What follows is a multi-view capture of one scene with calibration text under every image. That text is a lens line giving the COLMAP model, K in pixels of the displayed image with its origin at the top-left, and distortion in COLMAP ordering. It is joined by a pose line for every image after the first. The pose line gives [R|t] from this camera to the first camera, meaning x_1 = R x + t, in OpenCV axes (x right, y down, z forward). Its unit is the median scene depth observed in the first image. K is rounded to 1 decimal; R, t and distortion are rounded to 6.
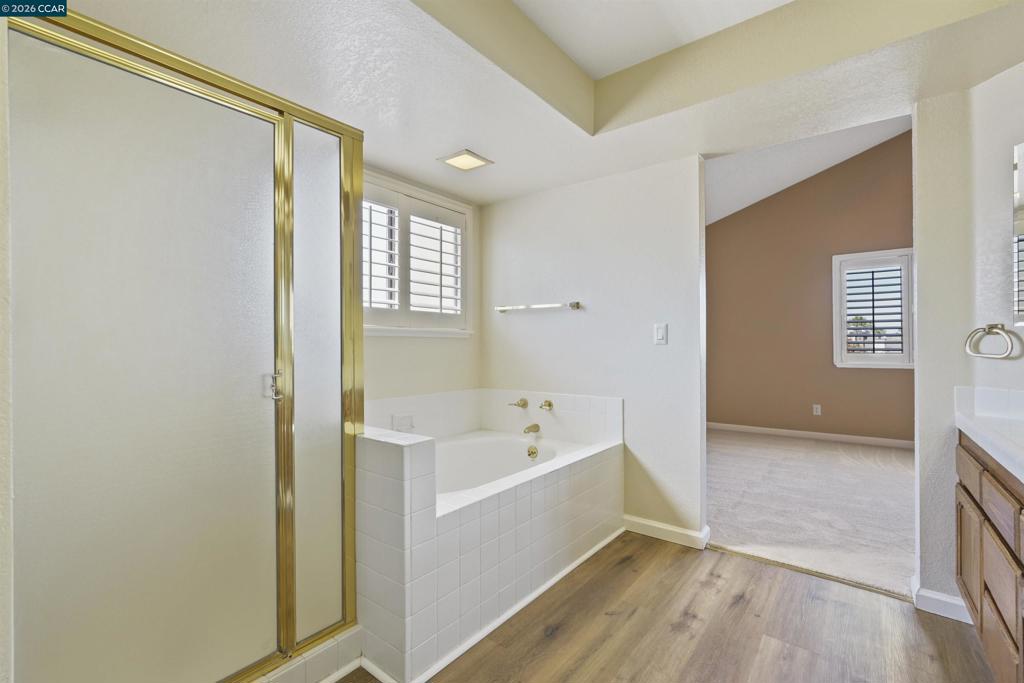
lens RADIAL K [[453.5, 0, 510.4], [0, 453.5, 343.3], [0, 0, 1]] dist [-0.010252, 0.005858]
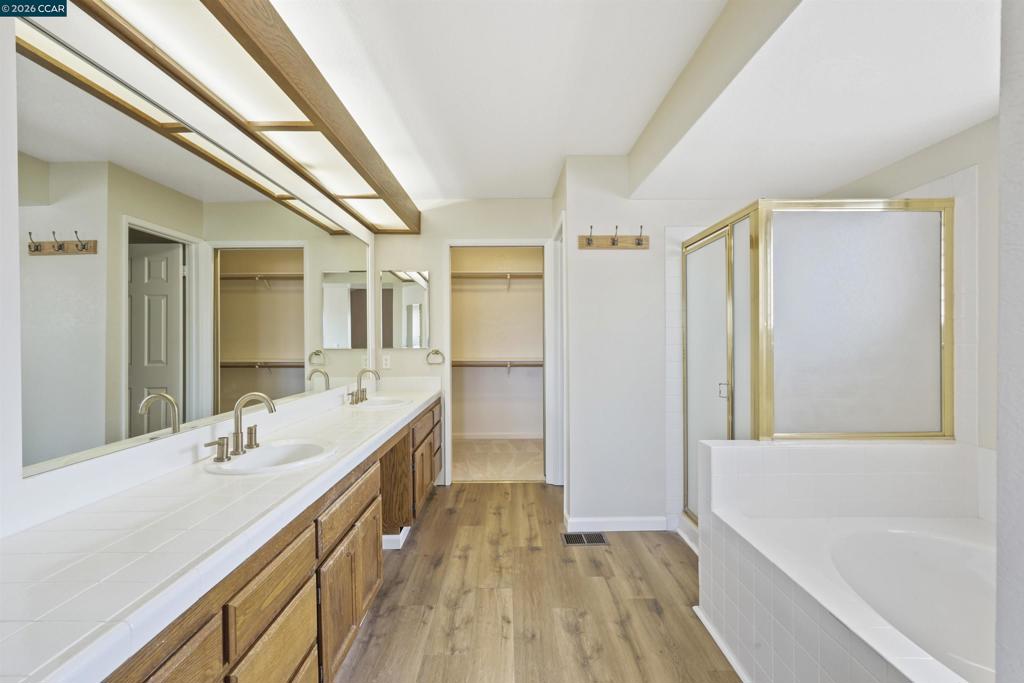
lens RADIAL K [[453.5, 0, 517.5], [0, 453.5, 342.4], [0, 0, 1]] dist [-0.010252, 0.005858]
pose [[-0.776995, 0.011935, -0.629394, 0.701625], [0.010992, 0.999925, 0.005391, -0.062483], [0.629411, -0.002730, -0.777068, 1.109008]]
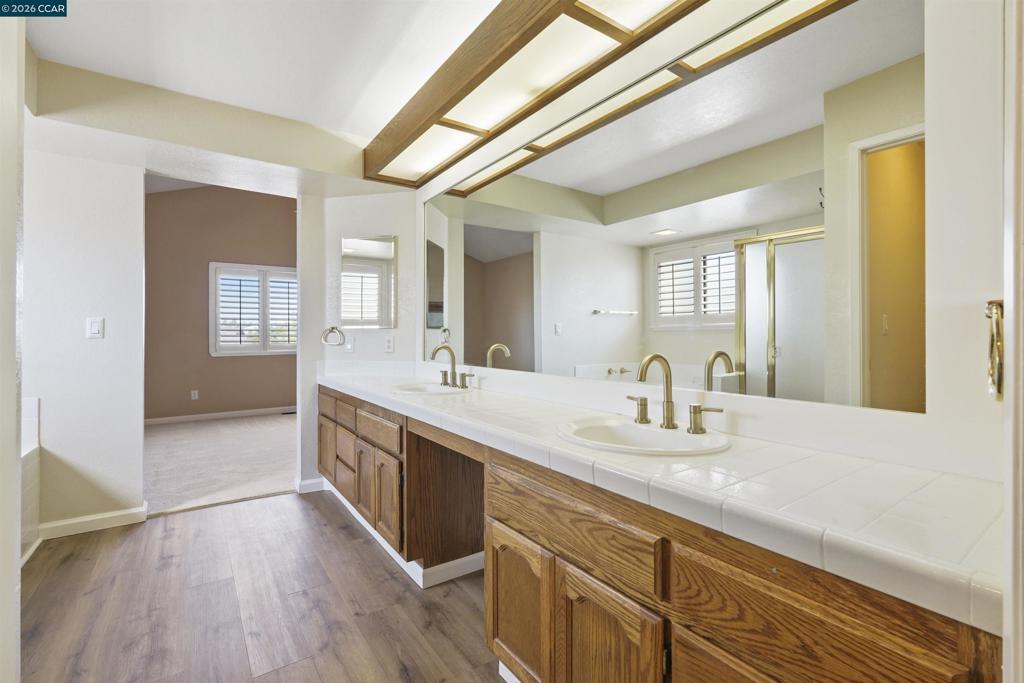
lens RADIAL K [[453.5, 0, 509.5], [0, 453.5, 332.9], [0, 0, 1]] dist [-0.010252, 0.005858]
pose [[0.292116, 0.005914, 0.956365, -0.418577], [-0.000463, 0.999982, -0.006043, -0.004597], [-0.956383, 0.001323, 0.292113, -0.209096]]
